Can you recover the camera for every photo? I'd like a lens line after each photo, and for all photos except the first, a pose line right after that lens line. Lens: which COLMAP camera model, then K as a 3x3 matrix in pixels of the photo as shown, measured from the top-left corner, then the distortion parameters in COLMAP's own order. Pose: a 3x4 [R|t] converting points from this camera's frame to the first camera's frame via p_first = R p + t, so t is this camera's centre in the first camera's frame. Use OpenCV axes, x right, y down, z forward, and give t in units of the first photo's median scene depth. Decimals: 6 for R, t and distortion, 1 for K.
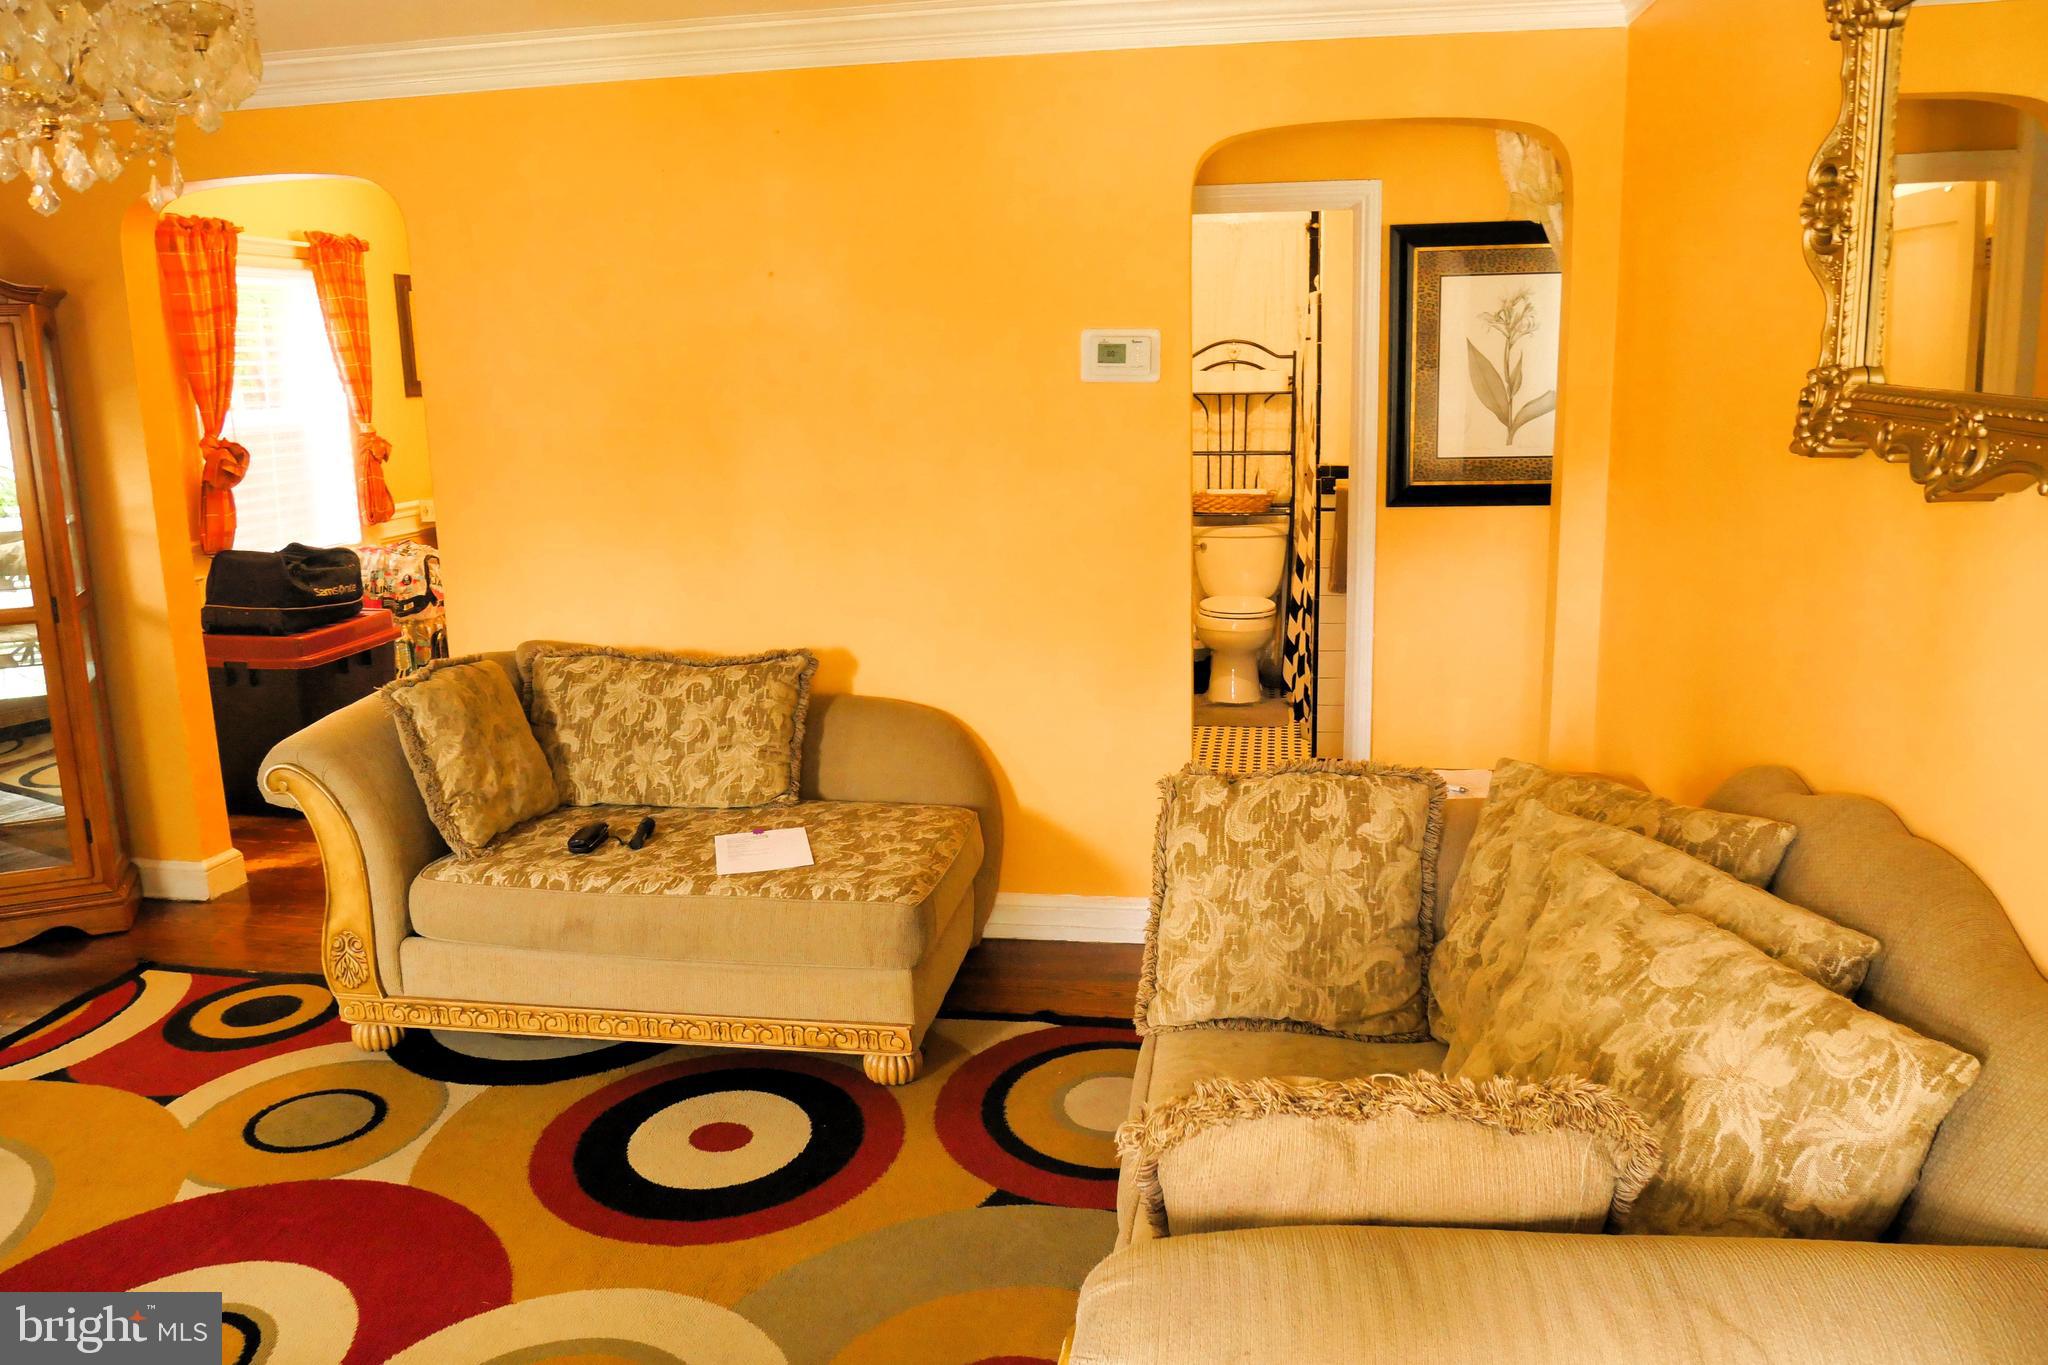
lens RADIAL K [[1501.7, 0, 1021.6], [0, 1501.7, 680.7], [0, 0, 1]] dist [-0.070559, 0.027514]
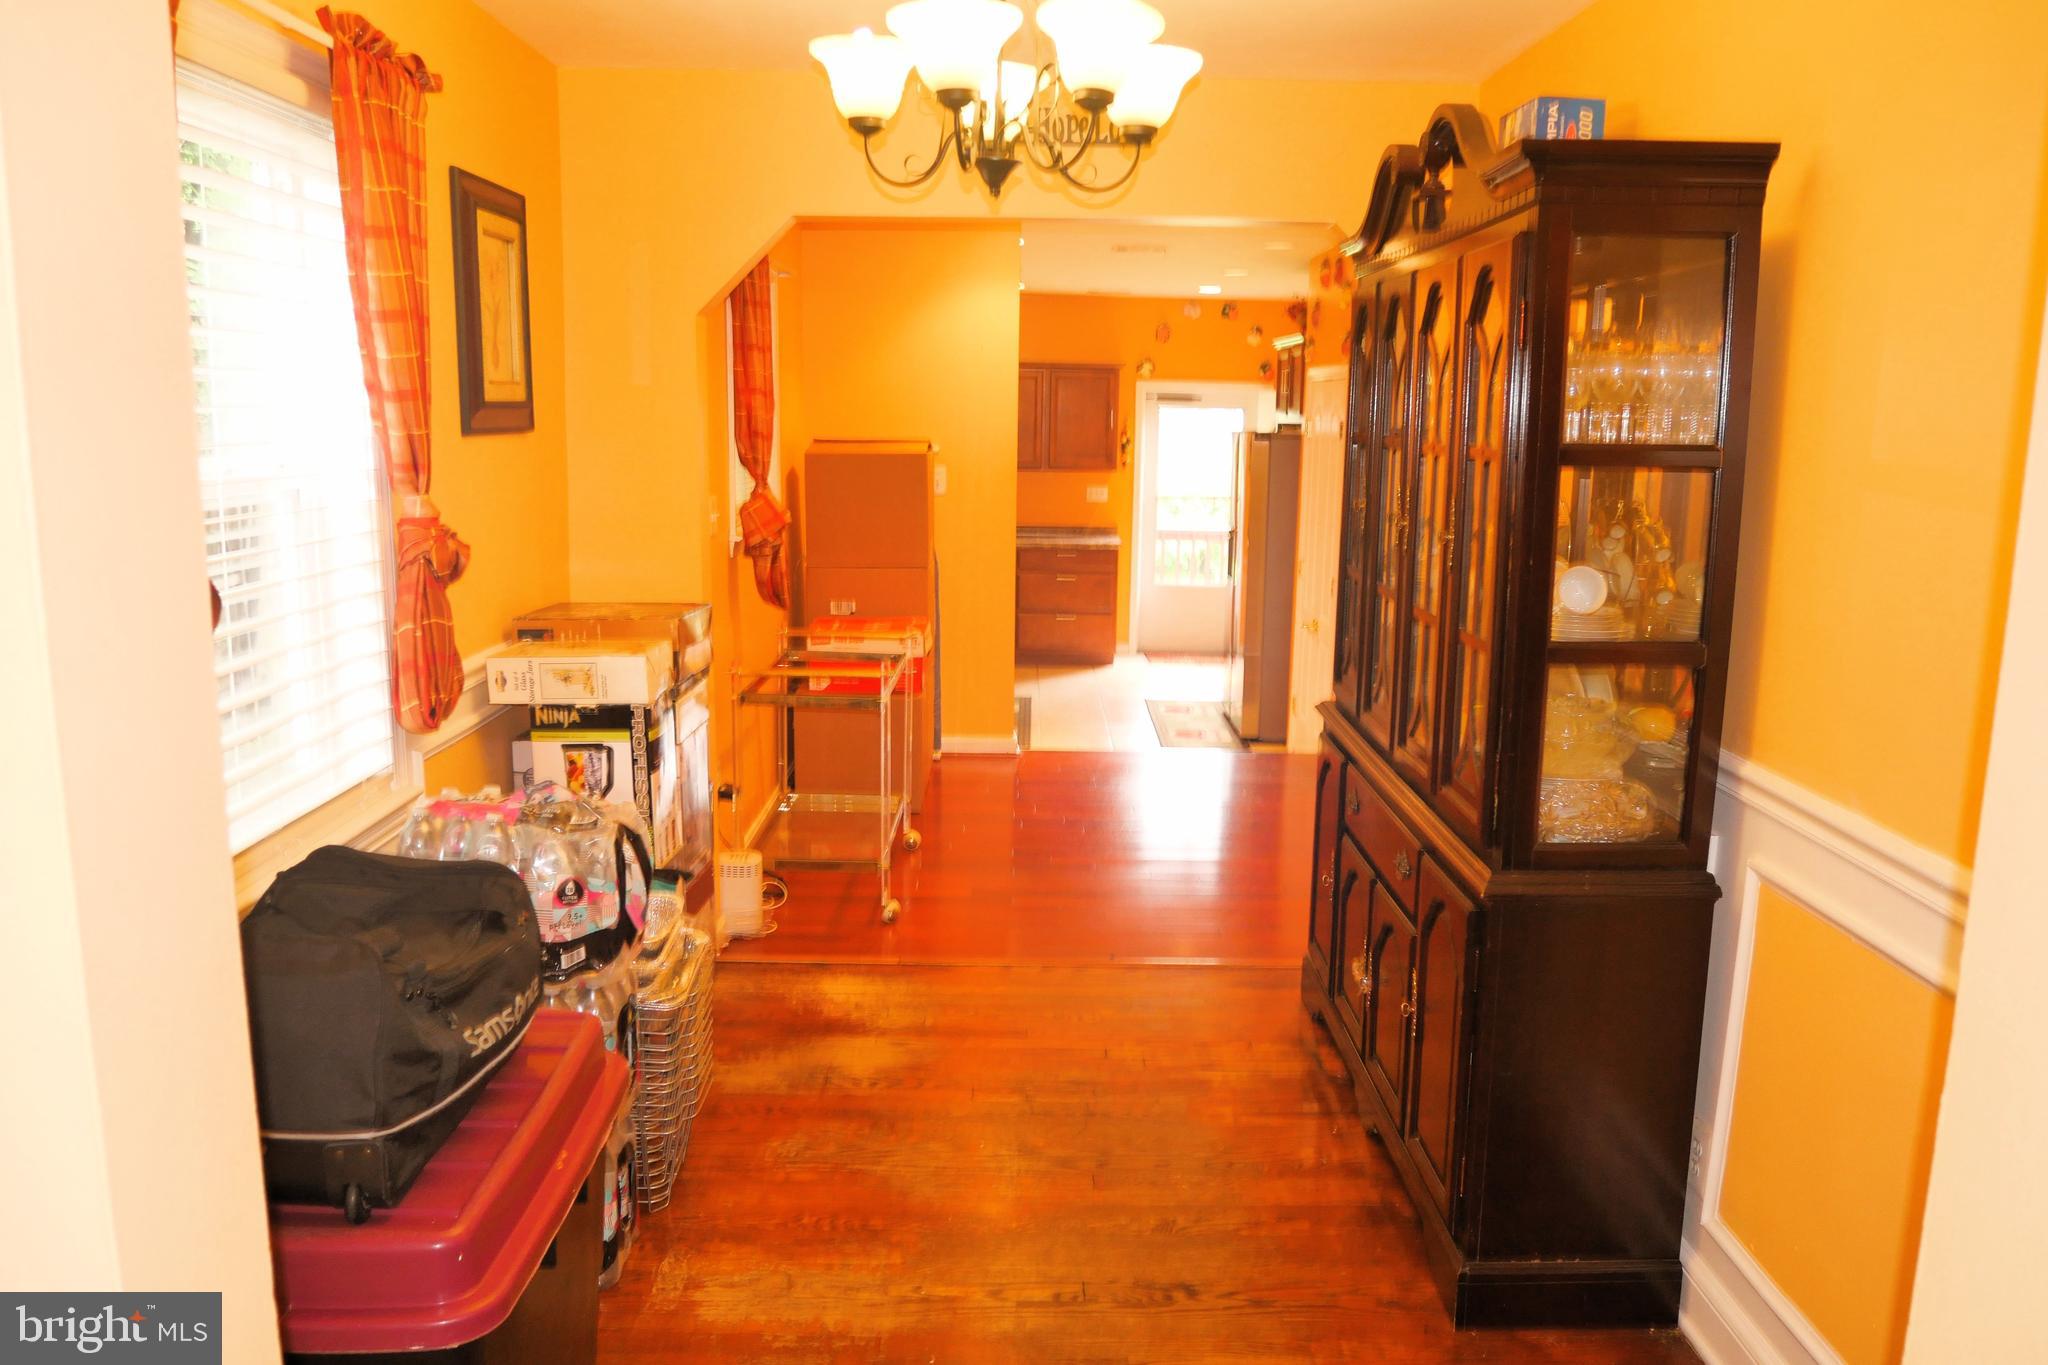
lens RADIAL K [[1501.7, 0, 1023.3], [0, 1501.7, 677.1], [0, 0, 1]] dist [-0.070559, 0.027514]
pose [[0.983844, 0.004156, 0.178980, -0.585600], [0.001590, 0.999488, -0.031948, -0.180998], [-0.179021, 0.031717, 0.983334, 0.925726]]
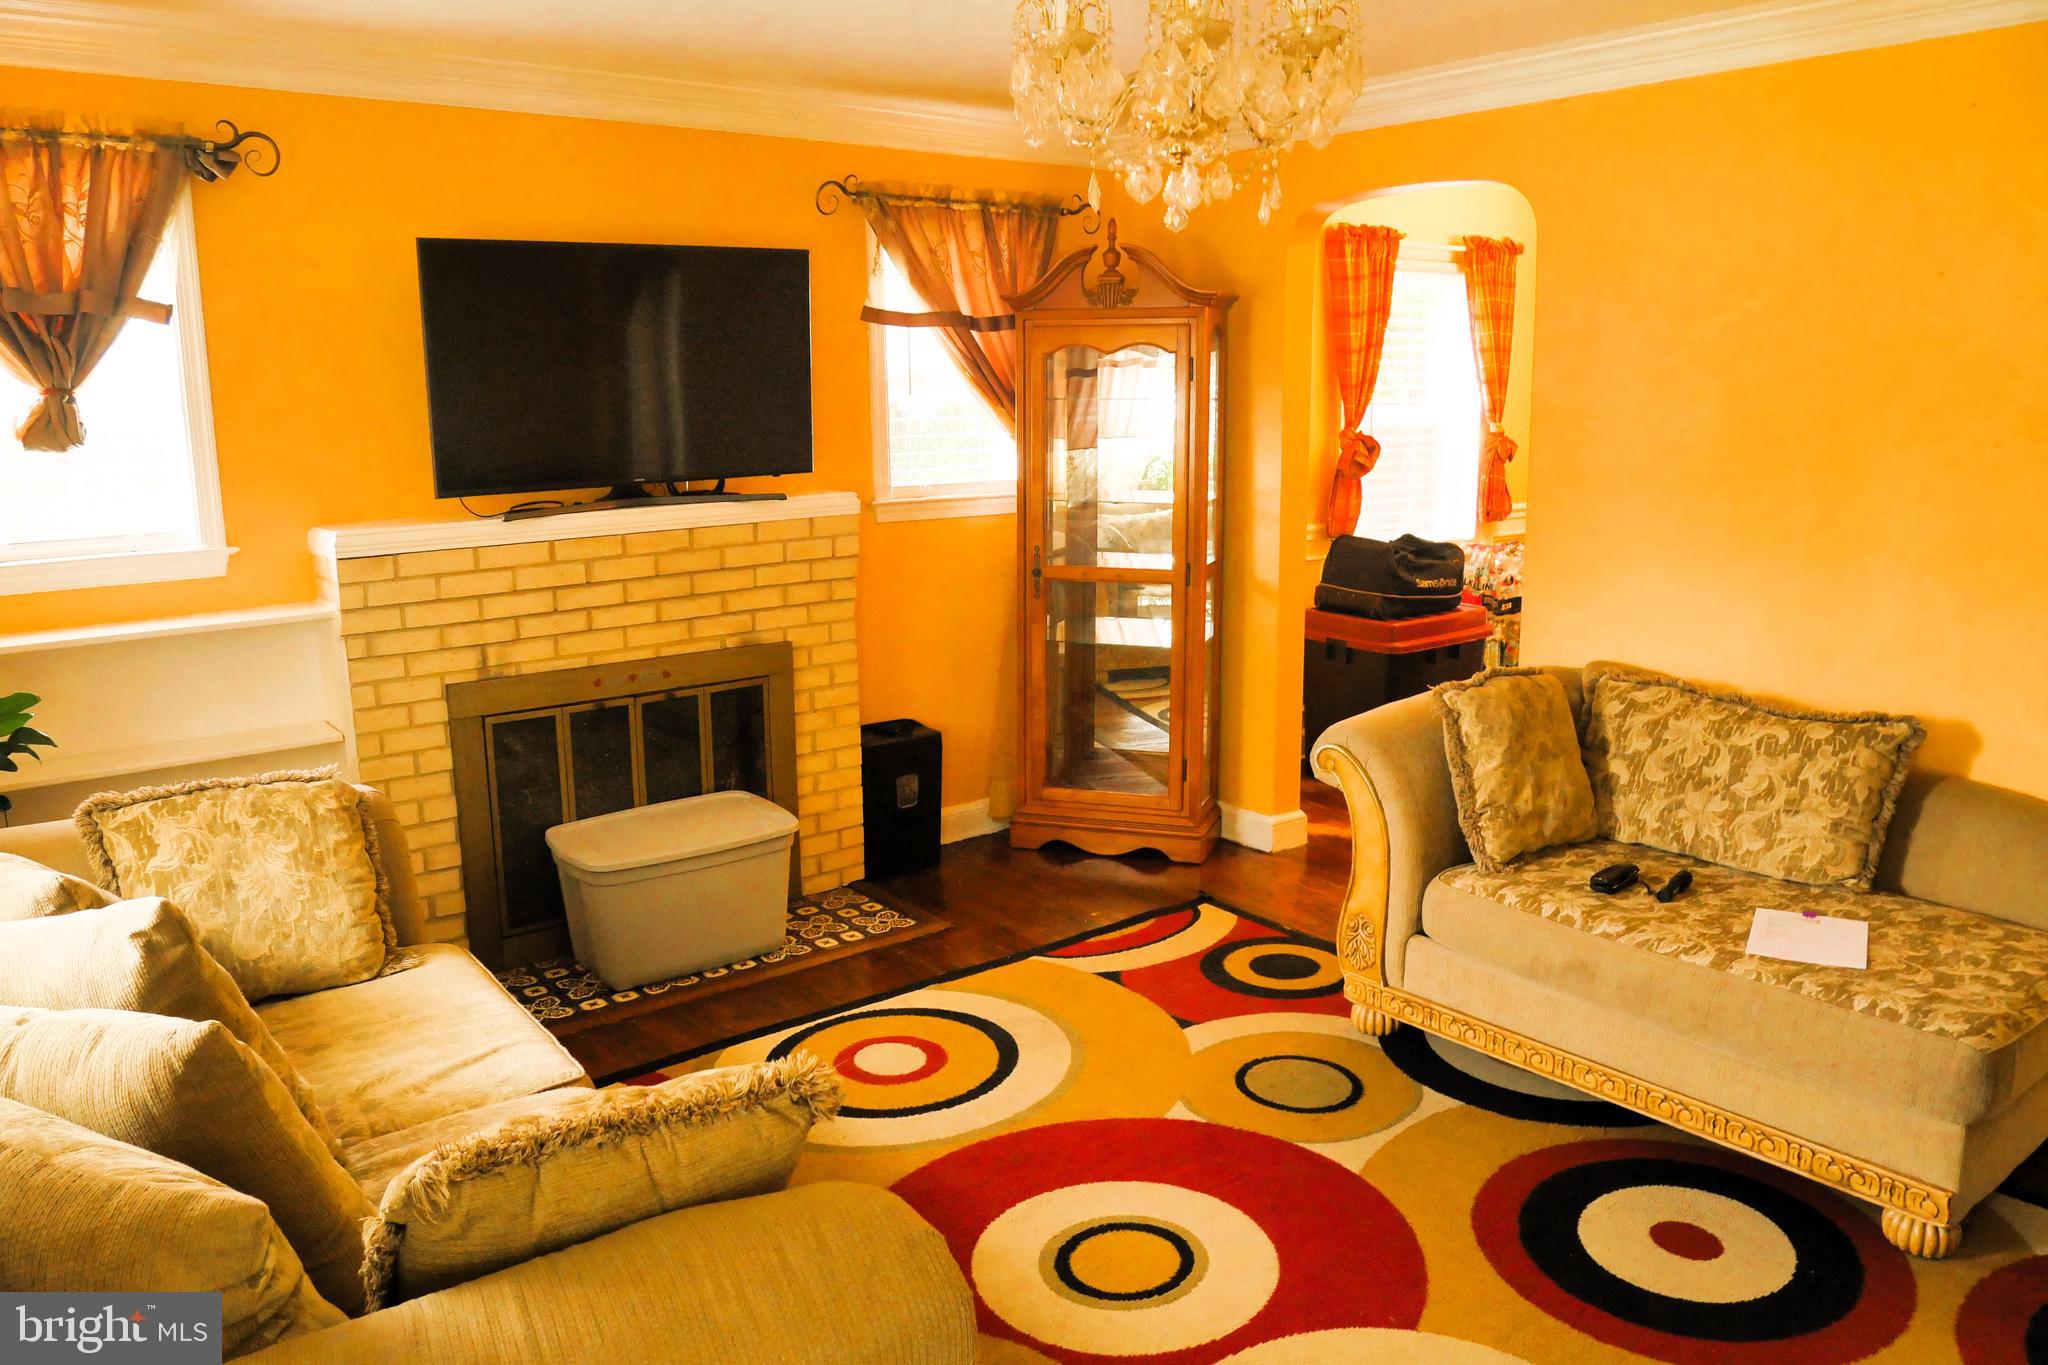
lens RADIAL K [[1501.7, 0, 1022.8], [0, 1501.7, 683.4], [0, 0, 1]] dist [-0.070559, 0.027514]
pose [[0.738598, 0.147632, -0.657783, 0.028372], [-0.146288, 0.987576, 0.057389, -0.013692], [0.658083, 0.053839, 0.751018, 0.042791]]
